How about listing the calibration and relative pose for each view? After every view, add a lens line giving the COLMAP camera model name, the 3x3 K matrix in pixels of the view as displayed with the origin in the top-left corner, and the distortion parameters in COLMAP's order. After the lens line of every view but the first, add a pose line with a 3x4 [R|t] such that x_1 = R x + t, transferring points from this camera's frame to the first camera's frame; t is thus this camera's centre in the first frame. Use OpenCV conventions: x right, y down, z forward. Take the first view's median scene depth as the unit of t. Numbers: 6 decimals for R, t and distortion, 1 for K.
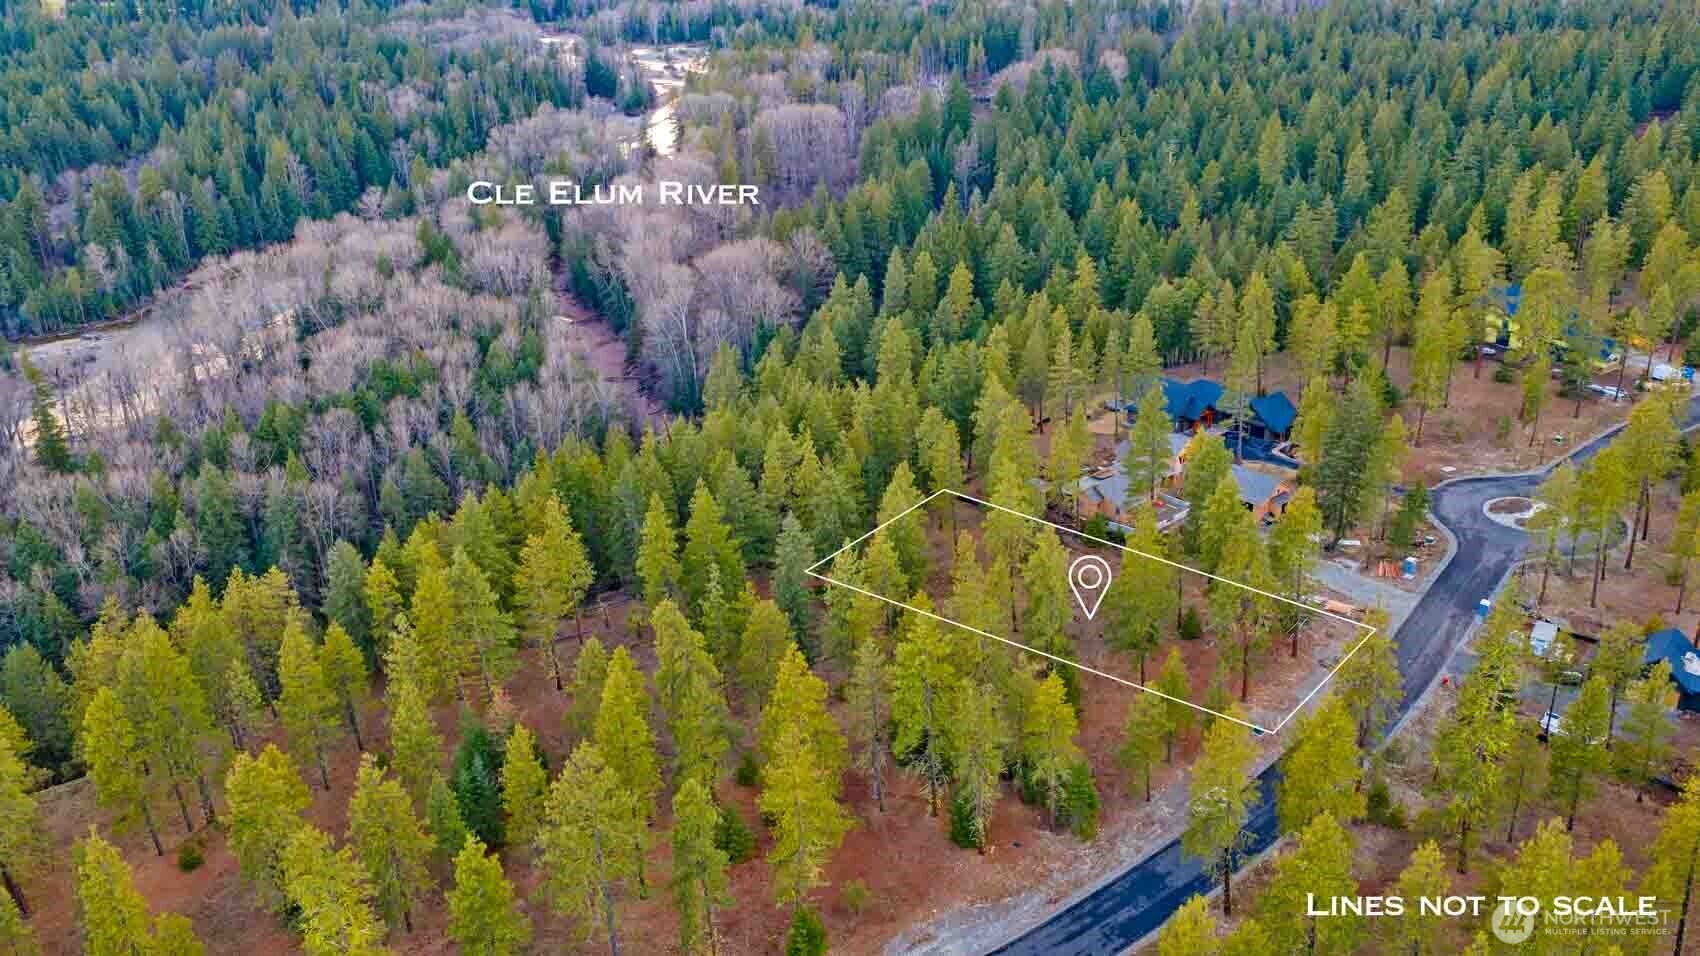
lens RADIAL K [[1397.5, 0, 850.0], [0, 1397.5, 478.0], [0, 0, 1]] dist [0.004691, -0.008232]
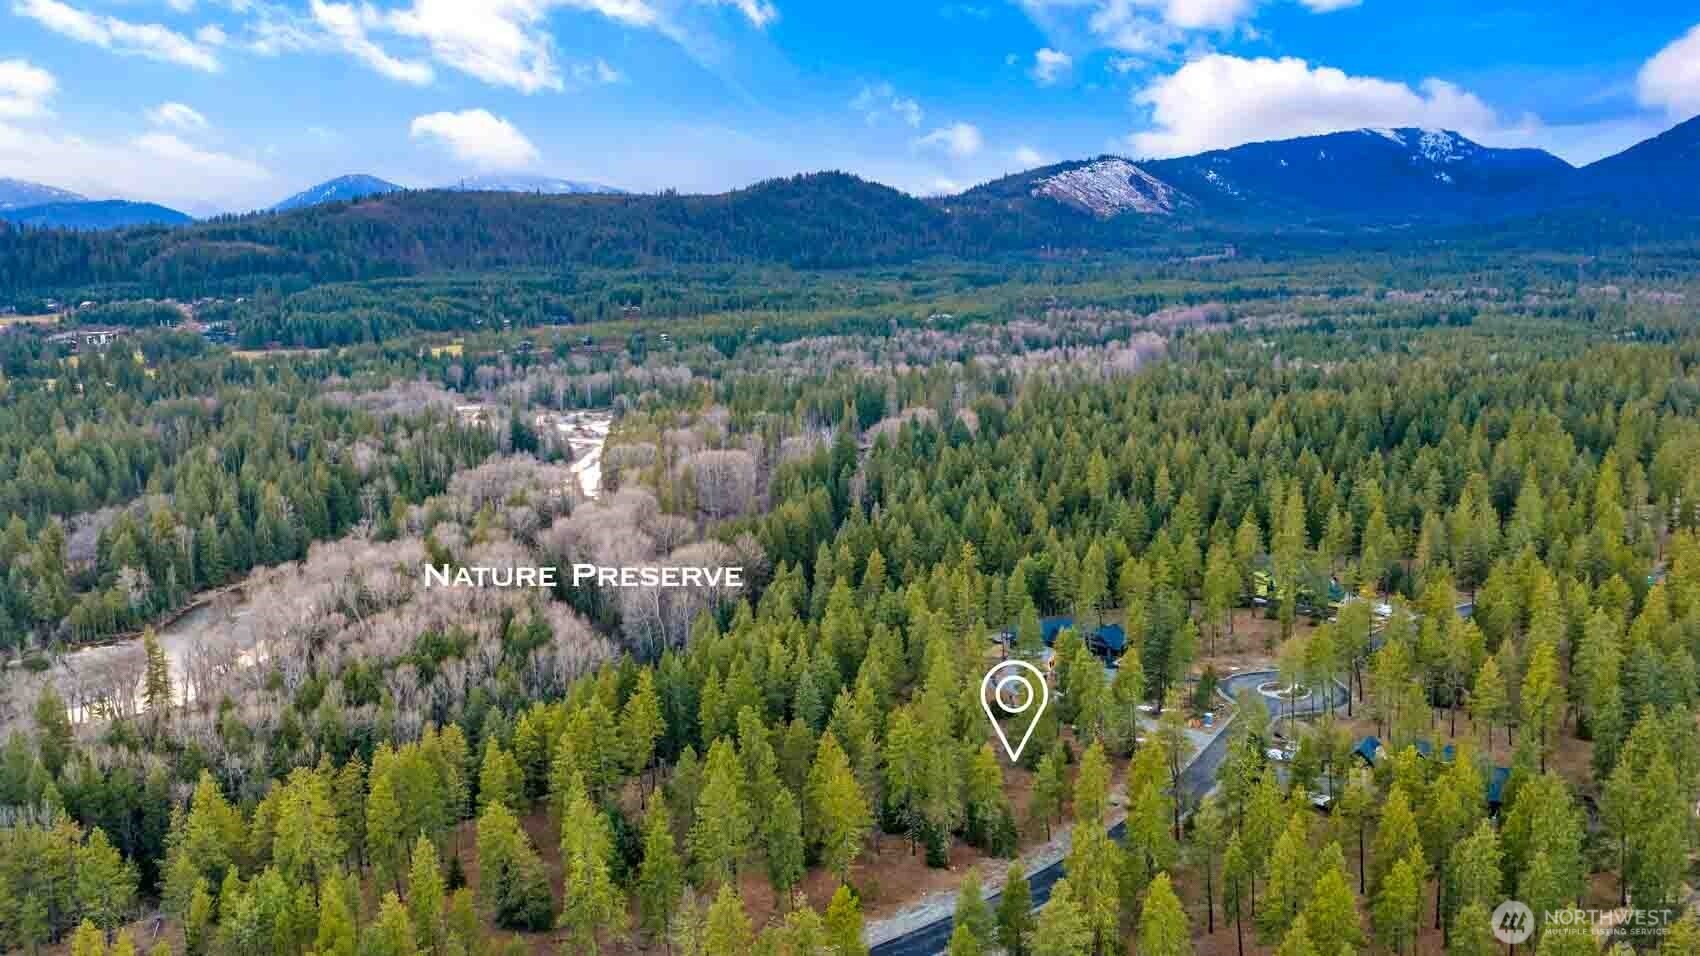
lens RADIAL K [[1397.5, 0, 850.0], [0, 1397.5, 478.0], [0, 0, 1]] dist [0.004691, -0.008232]
pose [[0.994324, -0.014314, 0.105427, -0.052016], [0.040666, 0.966803, -0.252267, 0.070864], [-0.098316, 0.255122, 0.961897, -0.182180]]
